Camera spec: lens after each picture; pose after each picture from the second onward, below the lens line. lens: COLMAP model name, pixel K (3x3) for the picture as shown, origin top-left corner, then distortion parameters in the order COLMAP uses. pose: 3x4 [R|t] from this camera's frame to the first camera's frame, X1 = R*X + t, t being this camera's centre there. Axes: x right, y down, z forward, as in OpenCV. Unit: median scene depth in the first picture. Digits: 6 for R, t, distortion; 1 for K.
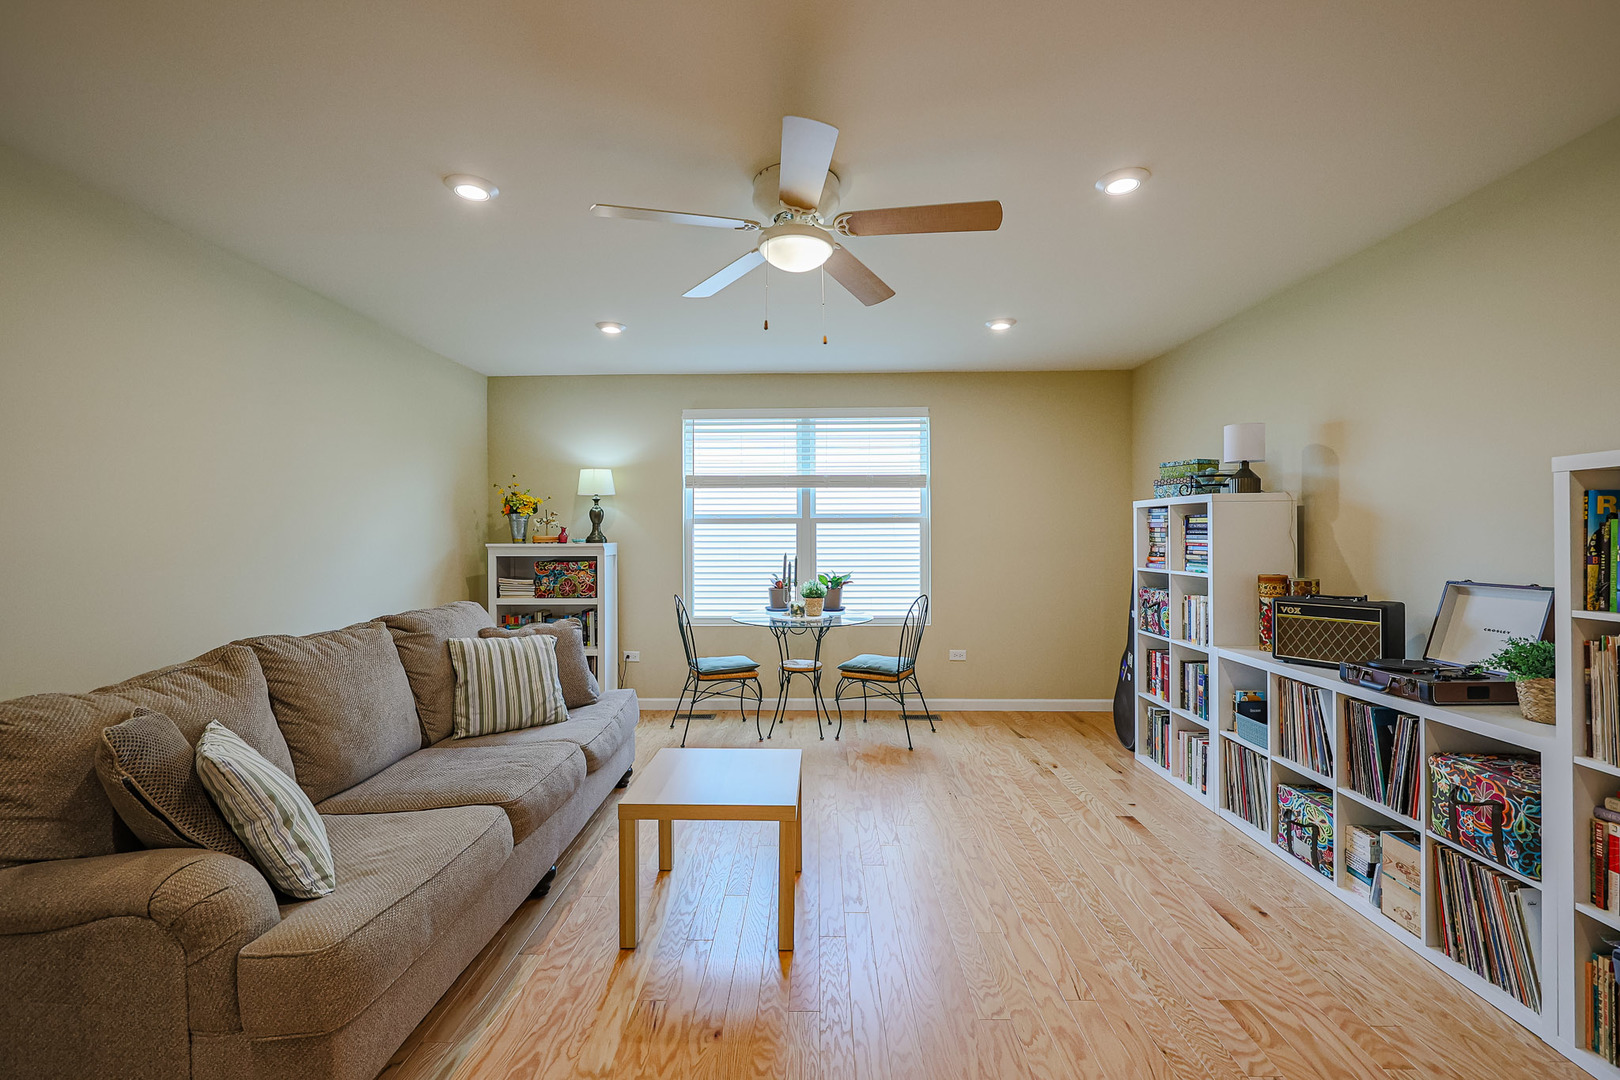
lens RADIAL K [[689.3, 0, 807.7], [0, 689.3, 536.6], [0, 0, 1]] dist [-0.000310, -0.000402]
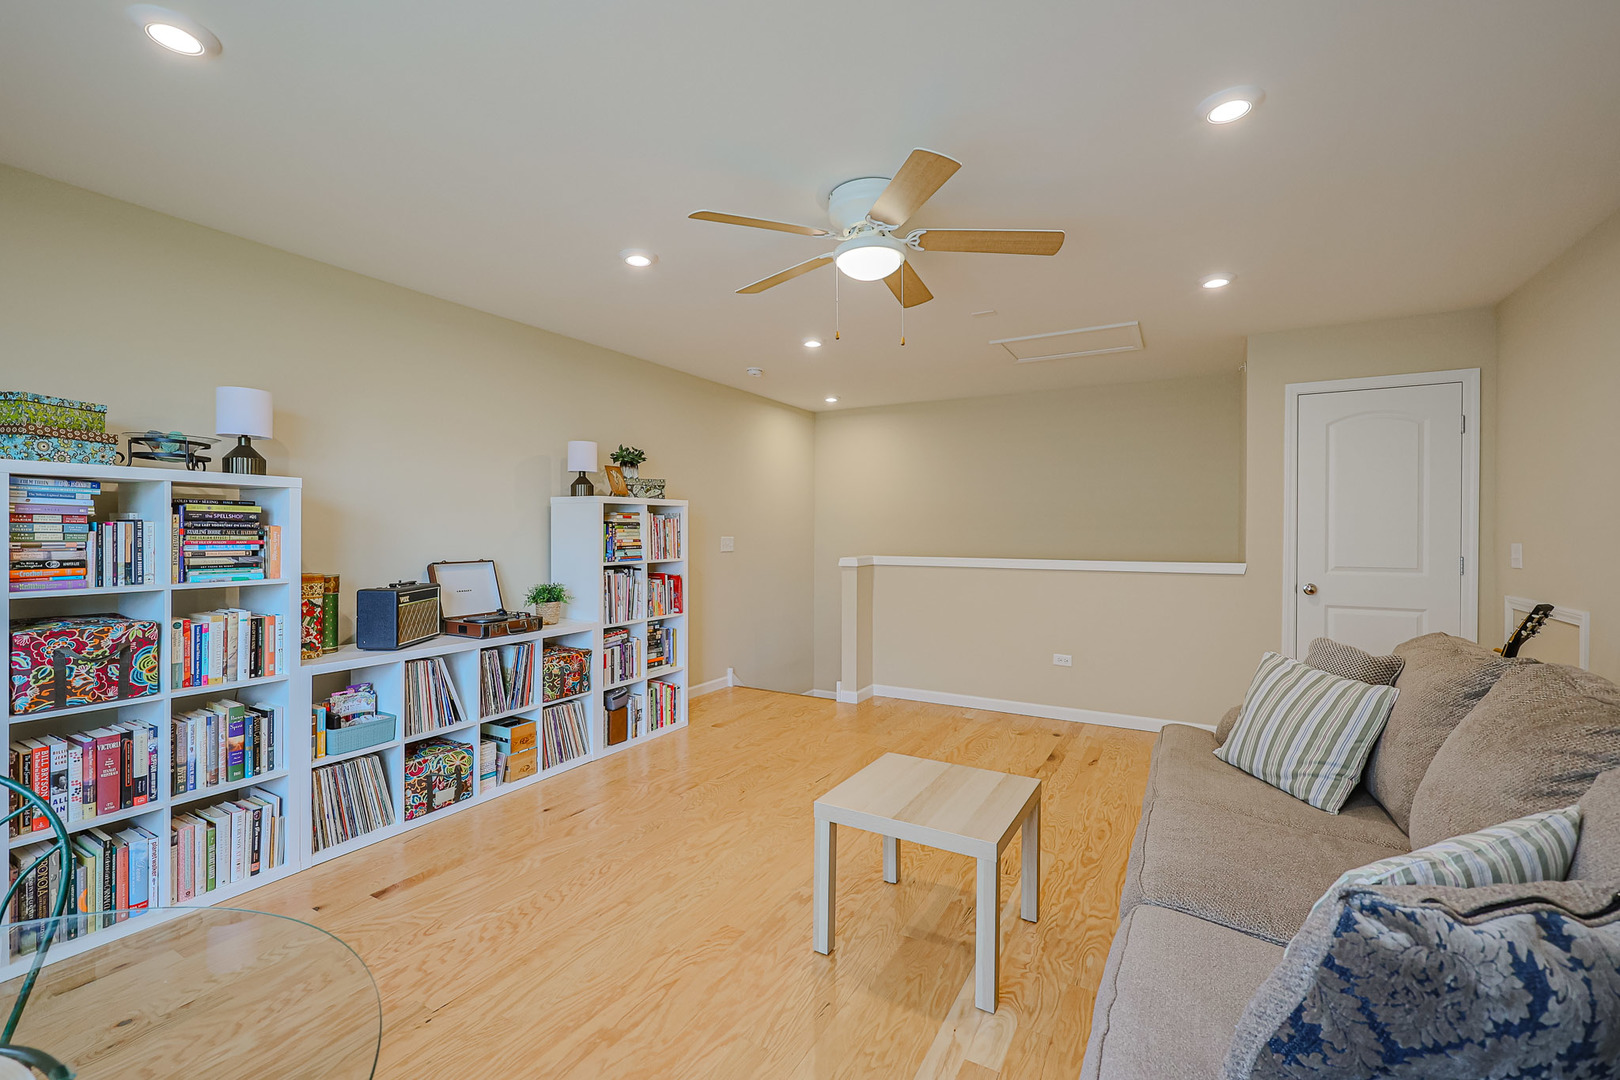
lens RADIAL K [[689.3, 0, 807.1], [0, 689.3, 532.2], [0, 0, 1]] dist [-0.000310, -0.000402]
pose [[-0.871591, -0.005274, 0.490205, -0.351395], [-0.003413, 0.999983, 0.004690, -0.005183], [-0.490221, 0.002415, -0.871595, 1.522420]]
